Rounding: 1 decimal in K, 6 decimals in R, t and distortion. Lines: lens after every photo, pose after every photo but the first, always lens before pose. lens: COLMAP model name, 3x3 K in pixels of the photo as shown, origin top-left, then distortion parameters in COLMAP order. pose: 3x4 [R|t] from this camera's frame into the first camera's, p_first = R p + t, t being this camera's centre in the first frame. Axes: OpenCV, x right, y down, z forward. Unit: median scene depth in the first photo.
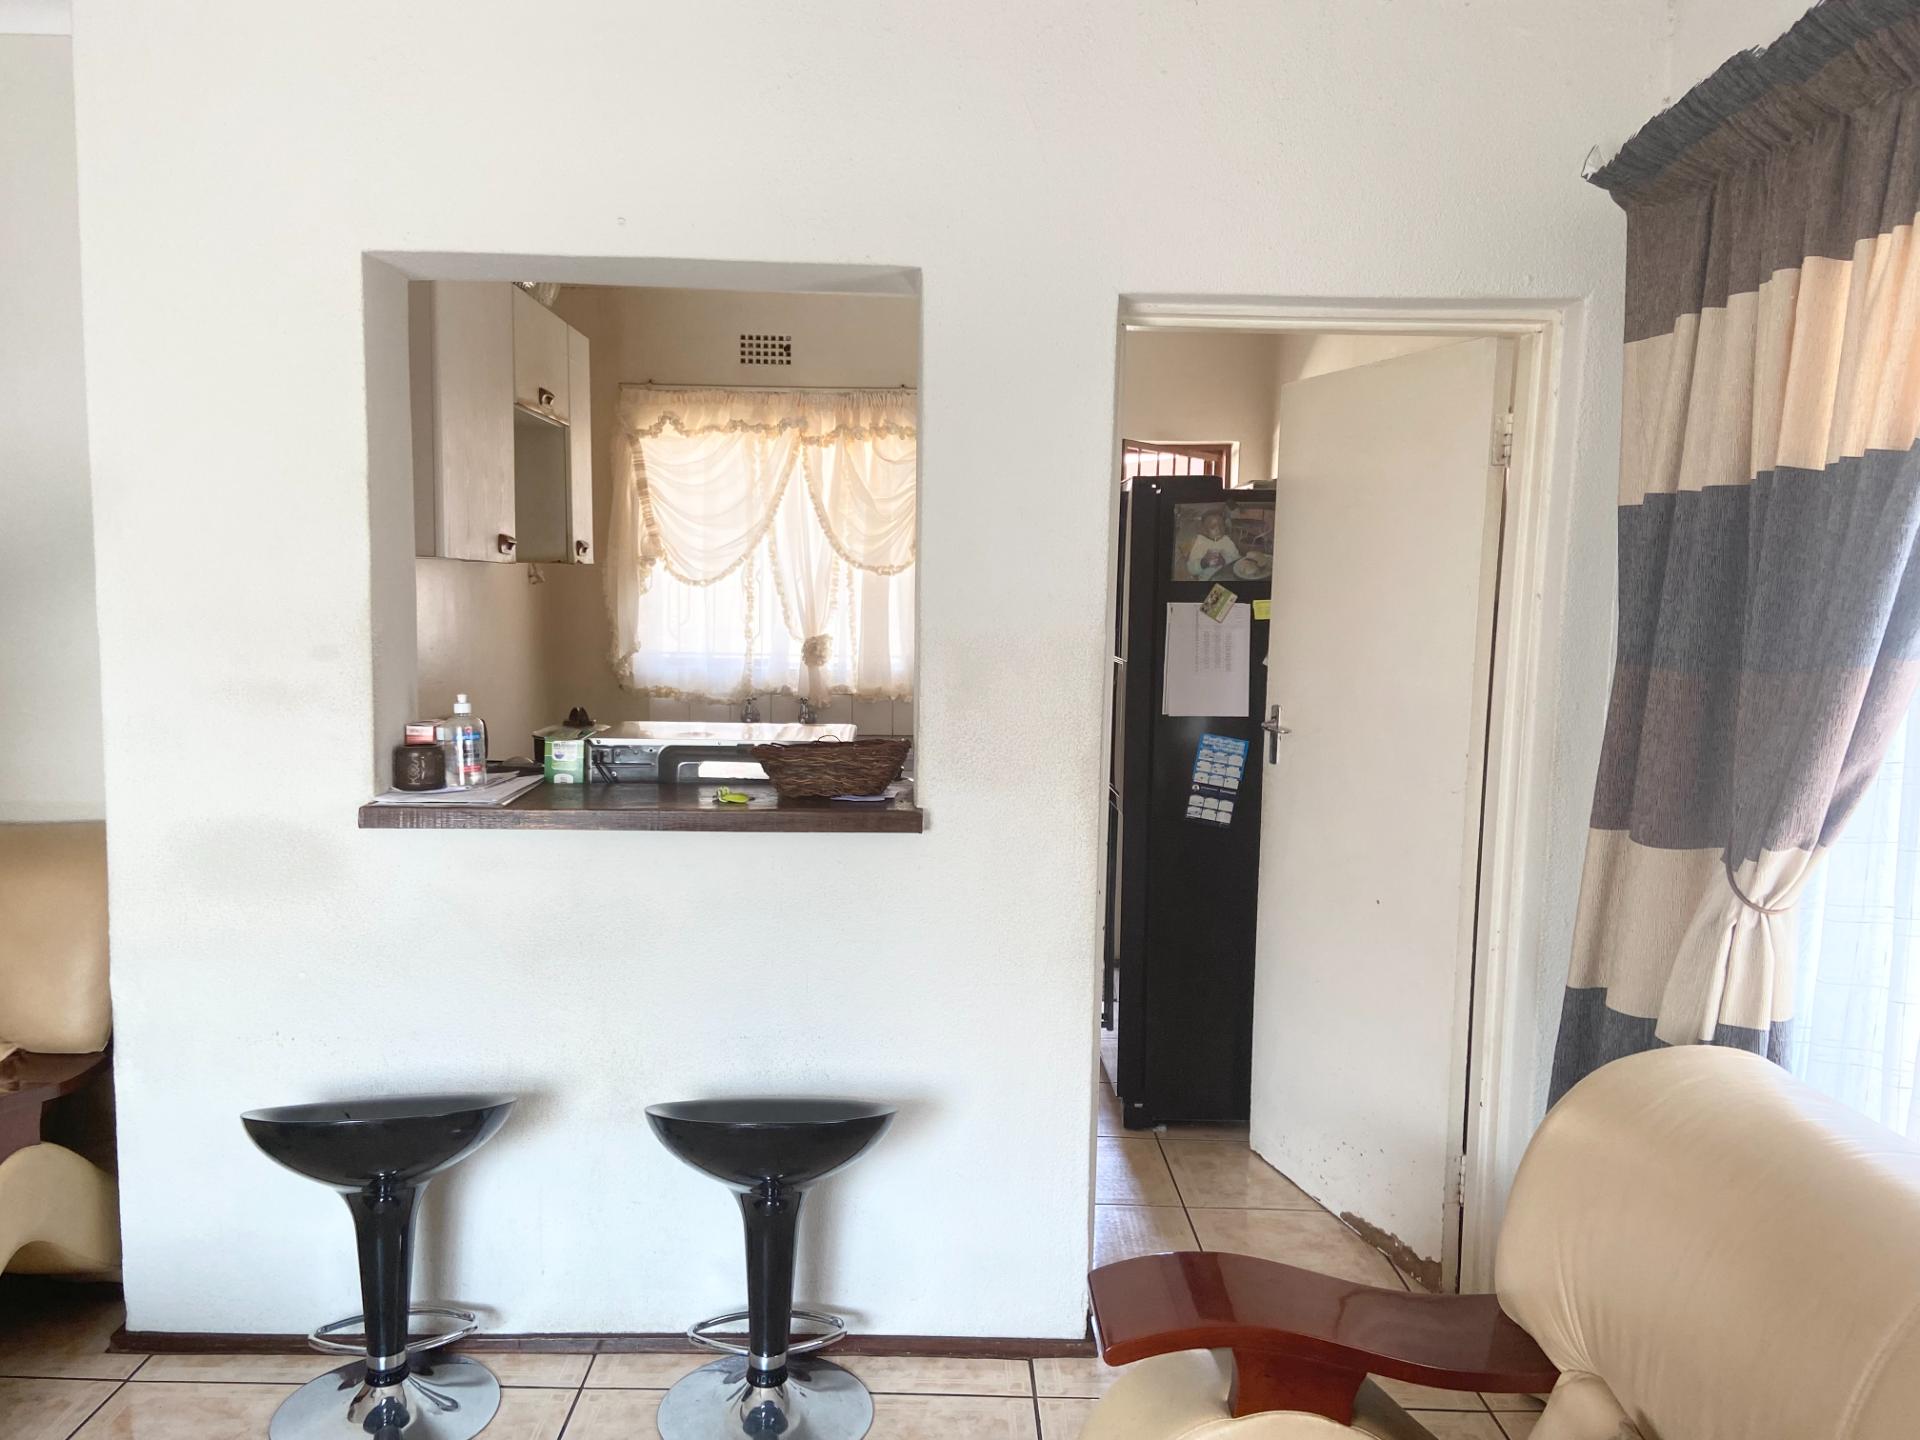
lens RADIAL K [[1465.2, 0, 942.2], [0, 1465.2, 741.0], [0, 0, 1]] dist [0.102006, -0.001213]
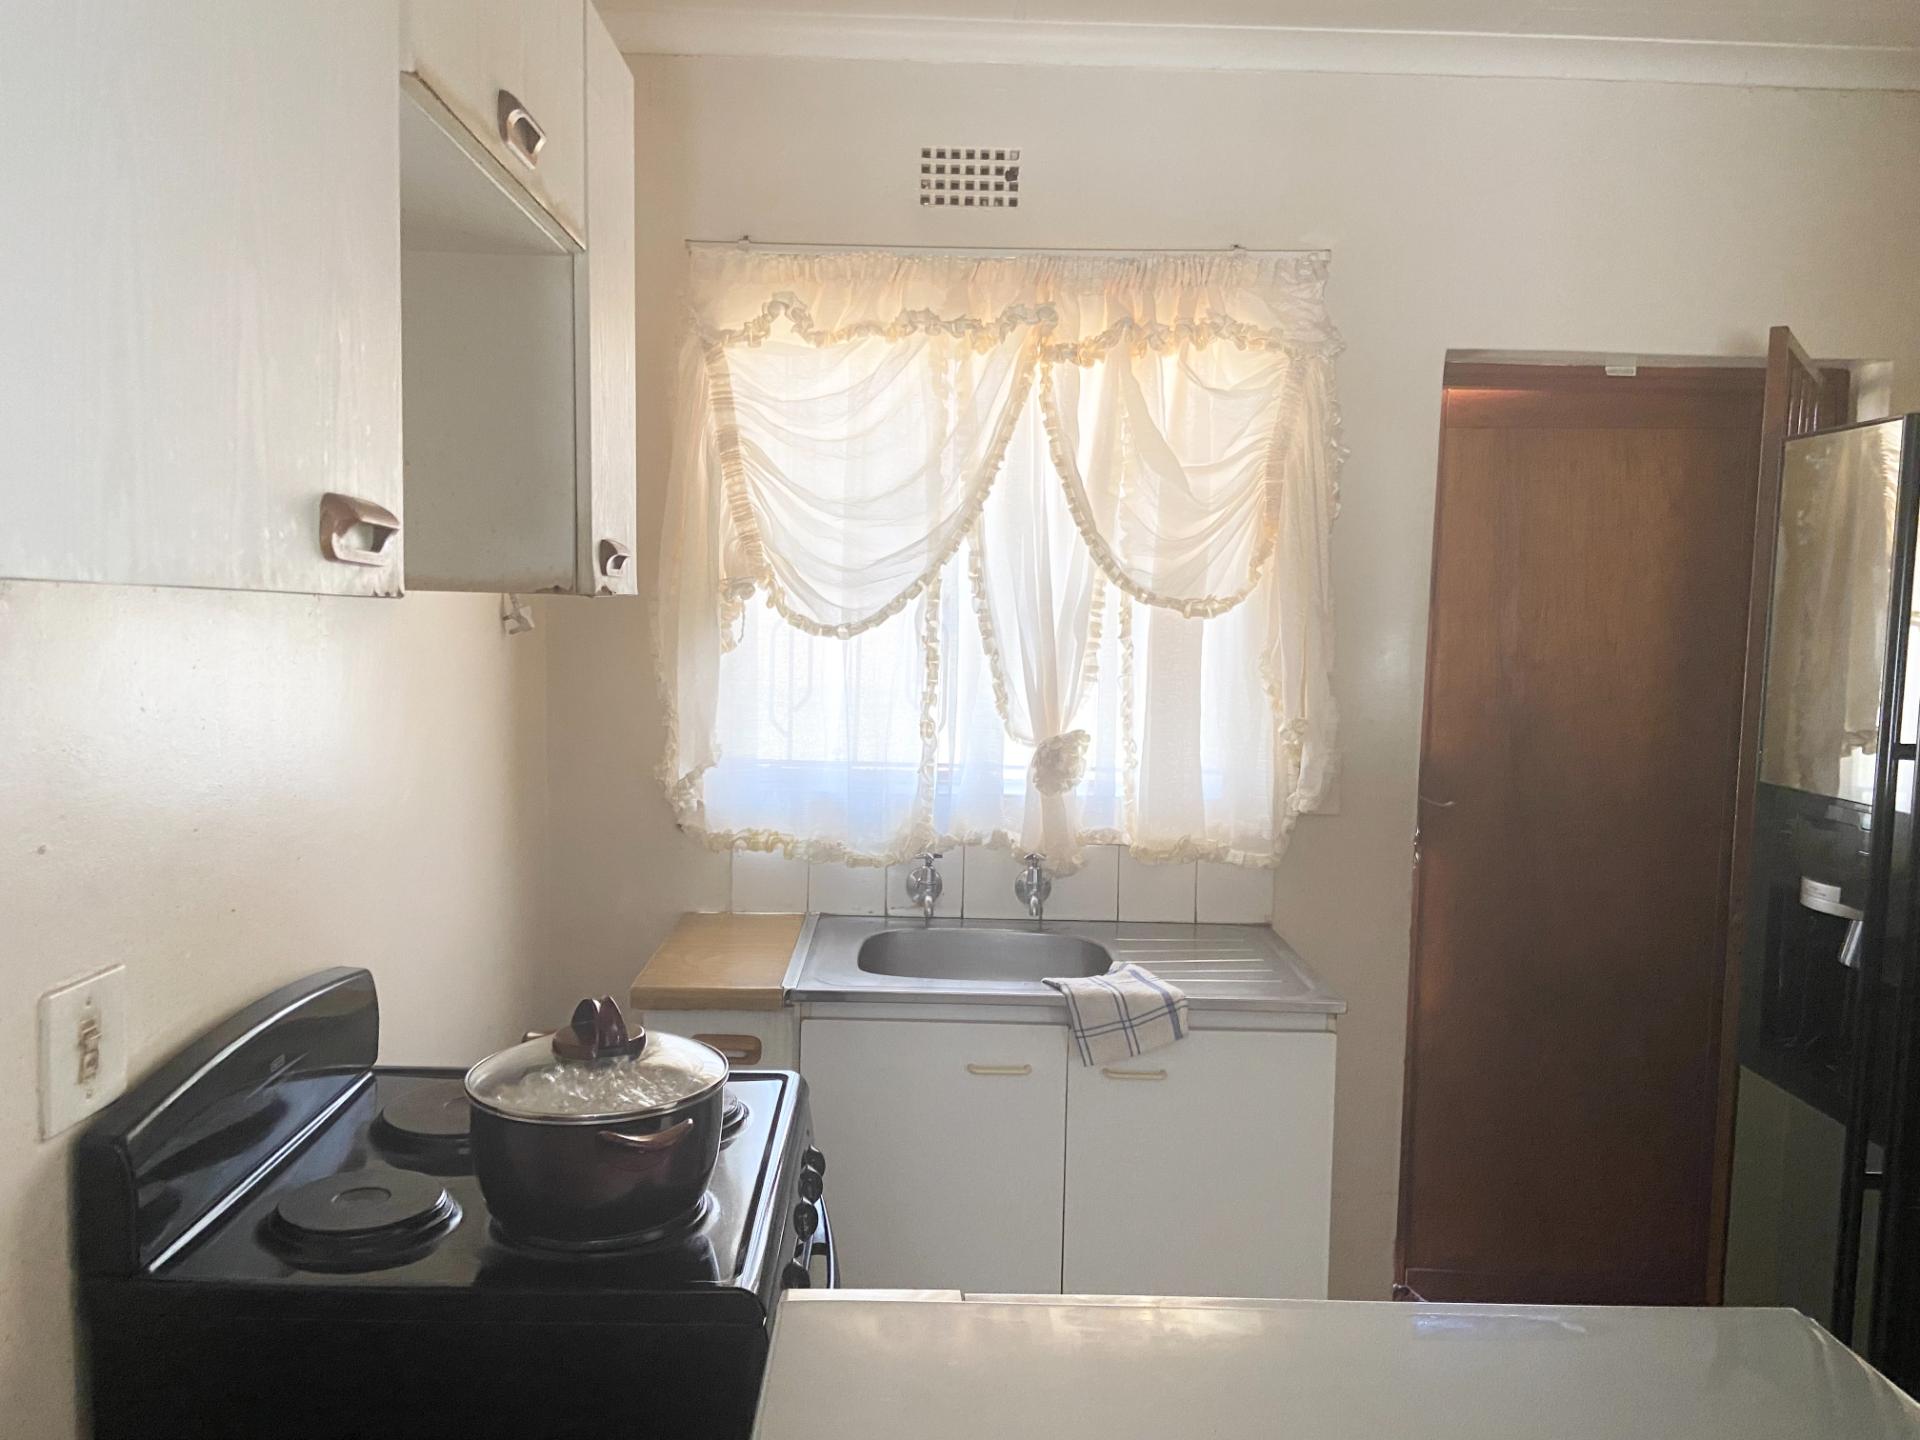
lens RADIAL K [[1448.4, 0, 940.1], [0, 1448.4, 731.5], [0, 0, 1]] dist [0.116289, -0.139713]
pose [[0.999926, 0.006240, -0.010431, -0.124458], [-0.006477, 0.999717, -0.022889, -0.061567], [0.010285, 0.022955, 0.999684, 0.500161]]
